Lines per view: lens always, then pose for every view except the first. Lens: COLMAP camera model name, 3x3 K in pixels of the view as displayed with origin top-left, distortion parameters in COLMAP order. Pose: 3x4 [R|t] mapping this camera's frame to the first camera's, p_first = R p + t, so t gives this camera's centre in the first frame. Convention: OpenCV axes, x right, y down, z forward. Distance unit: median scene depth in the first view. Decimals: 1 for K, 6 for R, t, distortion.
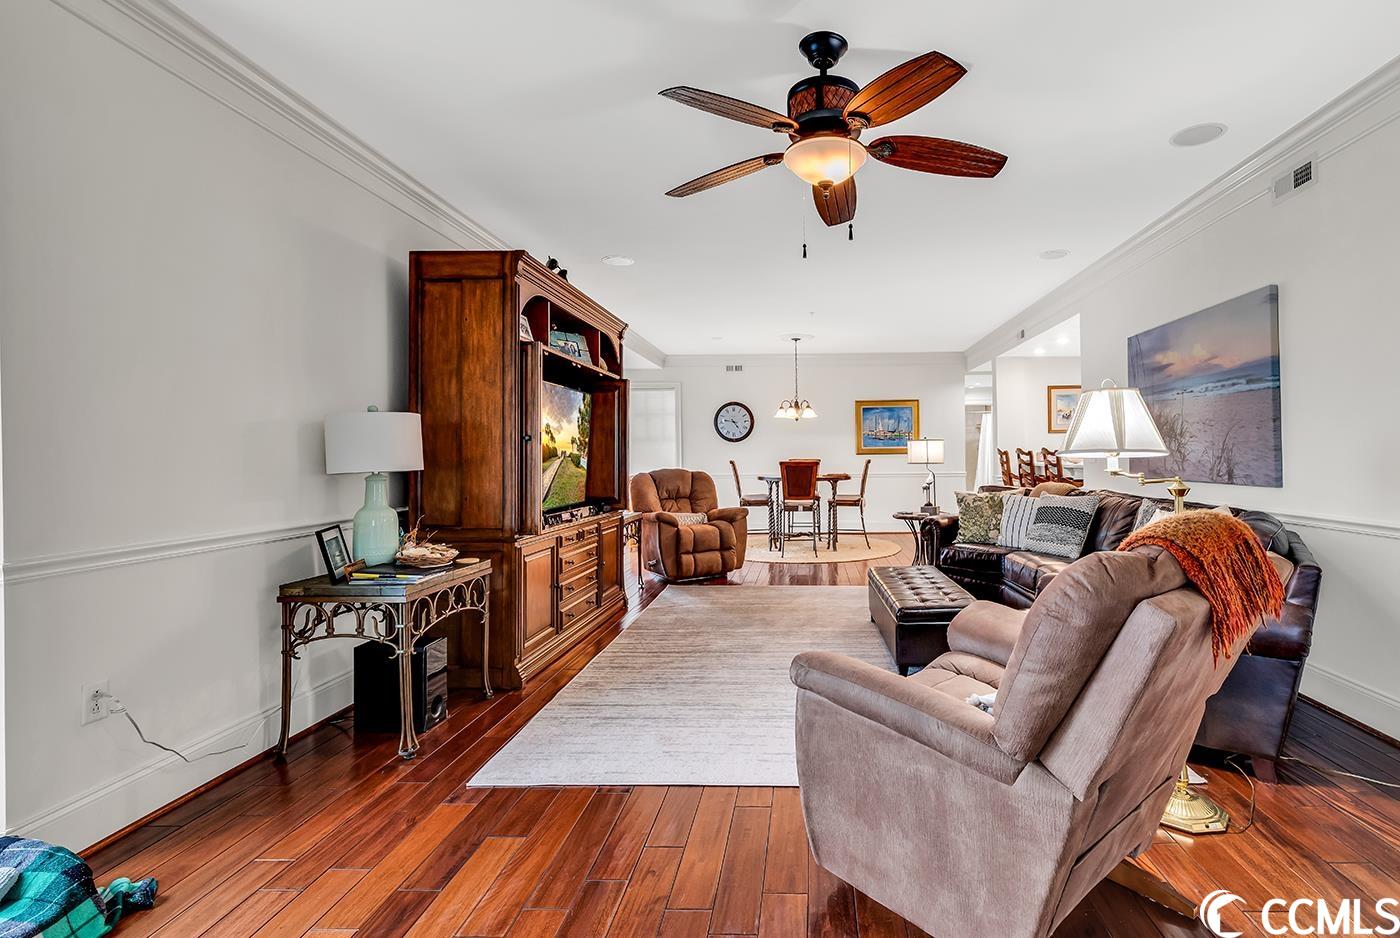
lens RADIAL K [[698.2, 0, 748.3], [0, 698.2, 448.7], [0, 0, 1]] dist [0.010066, -0.001800]
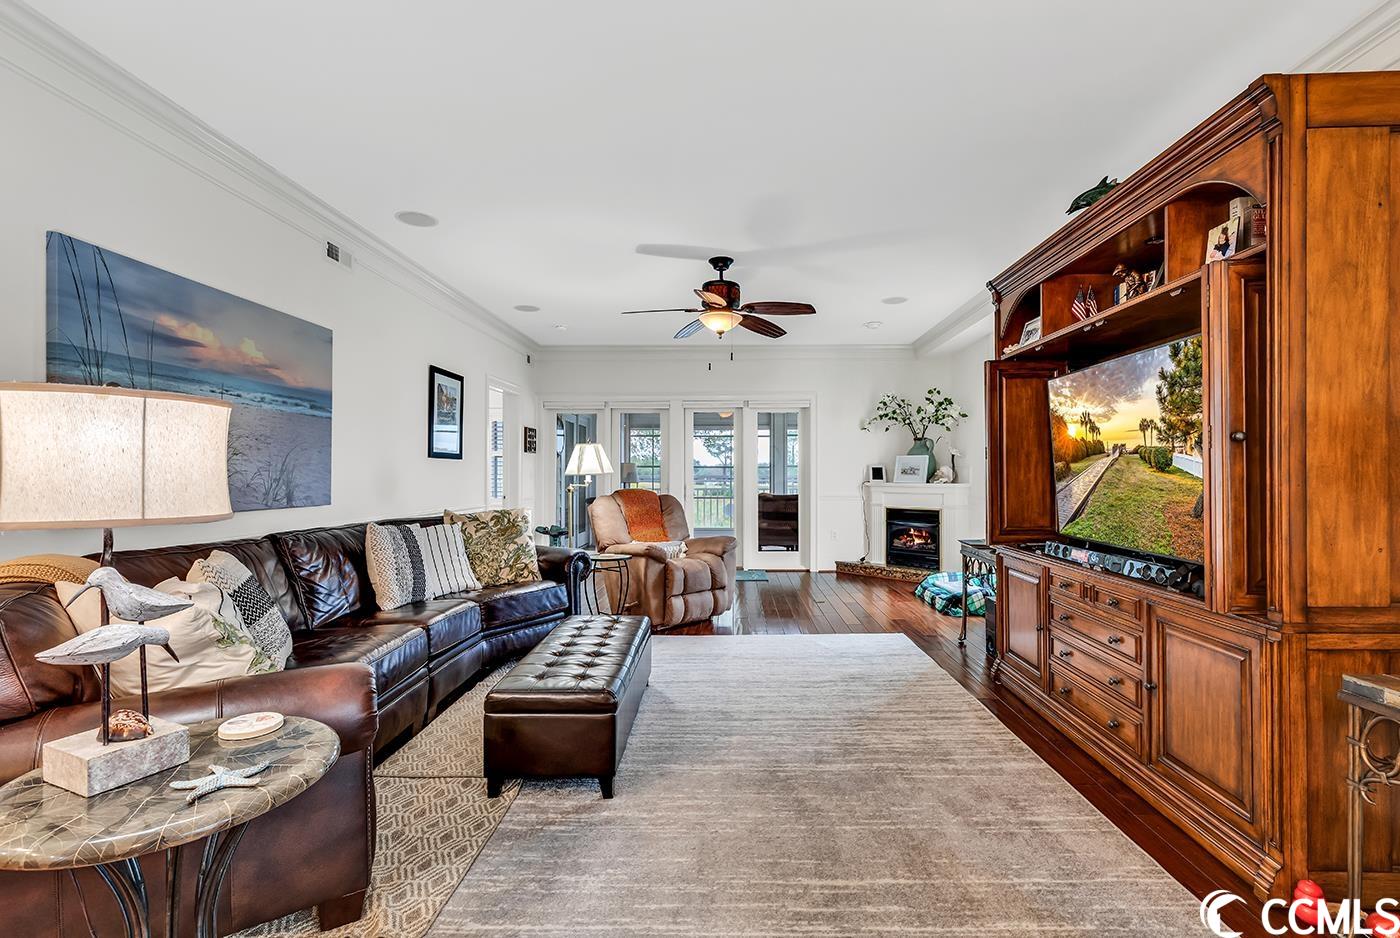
lens RADIAL K [[648.6, 0, 707.4], [0, 648.6, 470.0], [0, 0, 1]] dist [0.007386, -0.000505]
pose [[-0.998516, 0.028805, -0.046220, 0.113962], [0.029555, 0.999441, -0.015619, 0.020491], [0.045745, -0.016962, -0.998809, 1.315335]]
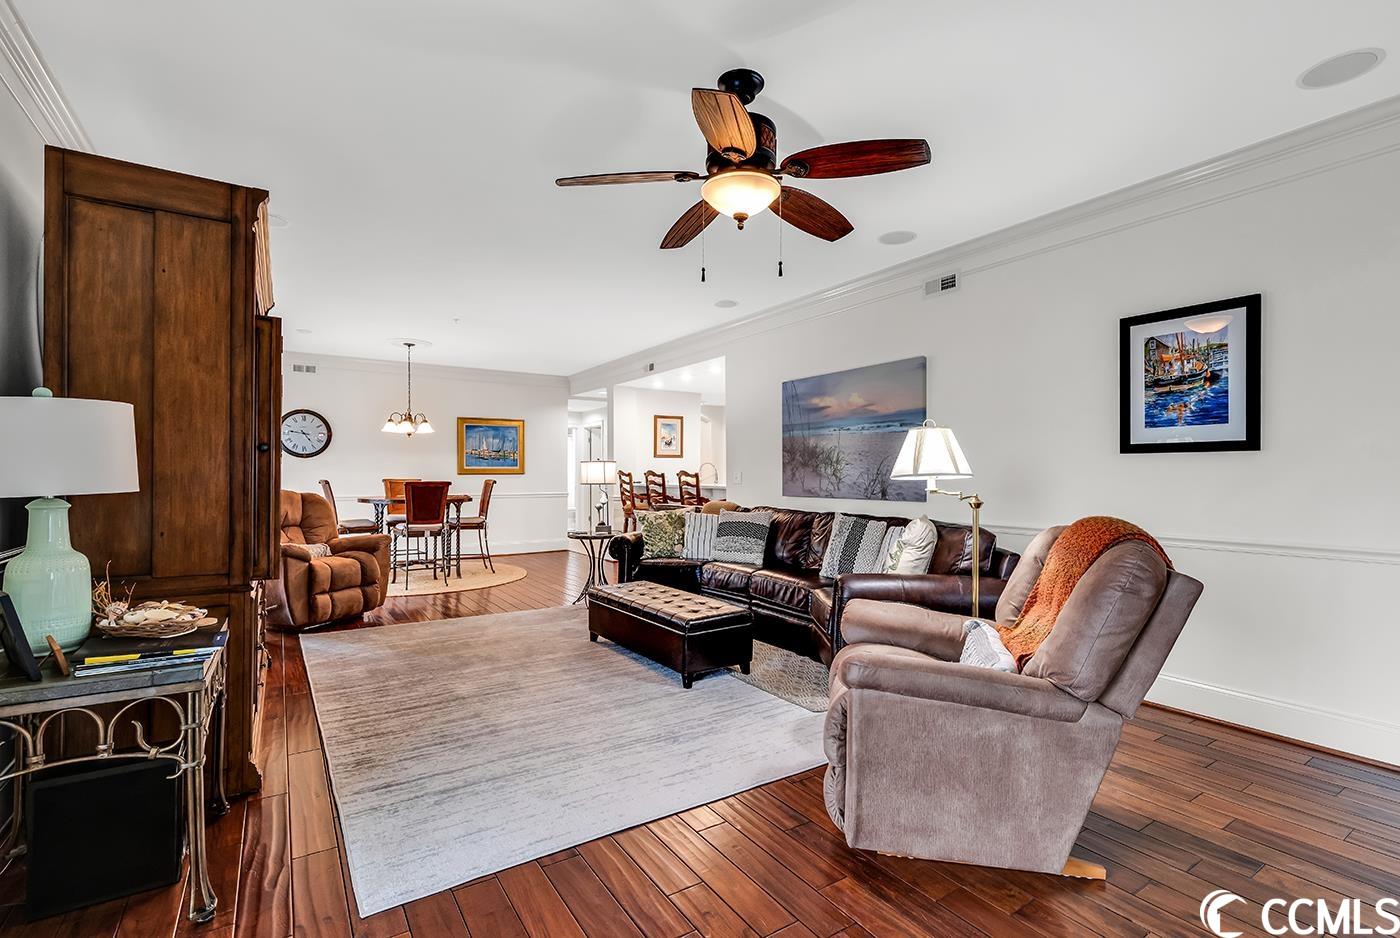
lens RADIAL K [[698.2, 0, 699.1], [0, 698.2, 471.7], [0, 0, 1]] dist [0.010066, -0.001800]
pose [[0.800293, 0.013675, 0.599453, -0.276175], [-0.015311, 0.999880, -0.002368, 0.003418], [-0.599413, -0.007284, 0.800407, 0.096835]]
